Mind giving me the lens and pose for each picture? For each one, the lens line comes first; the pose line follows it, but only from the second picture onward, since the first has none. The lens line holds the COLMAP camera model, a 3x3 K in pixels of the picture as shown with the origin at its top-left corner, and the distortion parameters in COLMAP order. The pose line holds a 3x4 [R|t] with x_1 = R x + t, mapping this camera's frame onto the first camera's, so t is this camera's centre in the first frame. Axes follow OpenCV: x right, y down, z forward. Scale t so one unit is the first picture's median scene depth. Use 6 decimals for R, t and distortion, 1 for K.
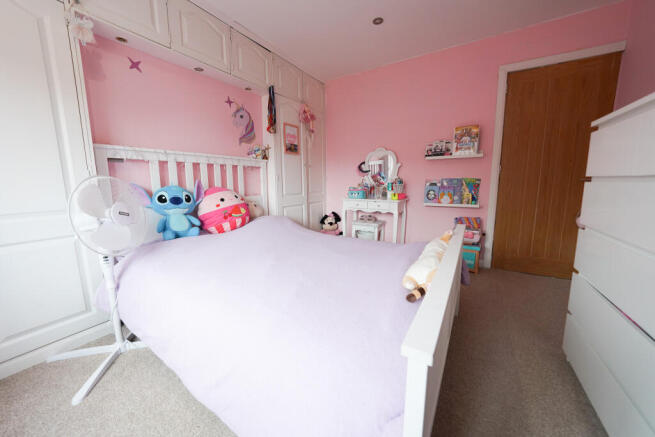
lens RADIAL K [[243.7, 0, 323.2], [0, 243.7, 216.3], [0, 0, 1]] dist [-0.000149, -0.000005]
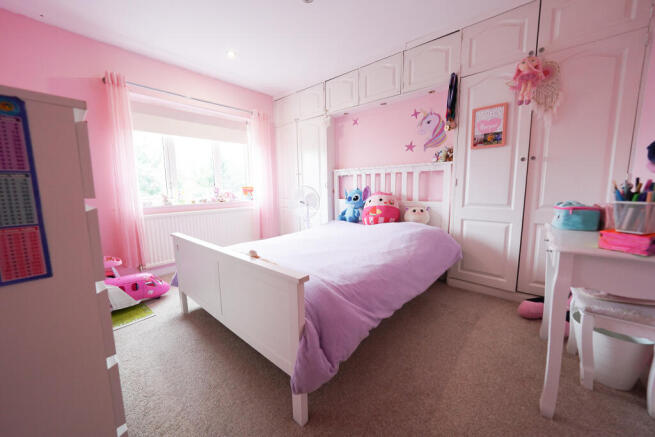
lens RADIAL K [[243.7, 0, 323.2], [0, 243.7, 216.3], [0, 0, 1]] dist [-0.000149, -0.000005]
pose [[-0.153545, 0.127866, -0.979834, 0.742788], [-0.129570, 0.980426, 0.148247, -0.119161], [0.979610, 0.149720, -0.133972, 0.748838]]
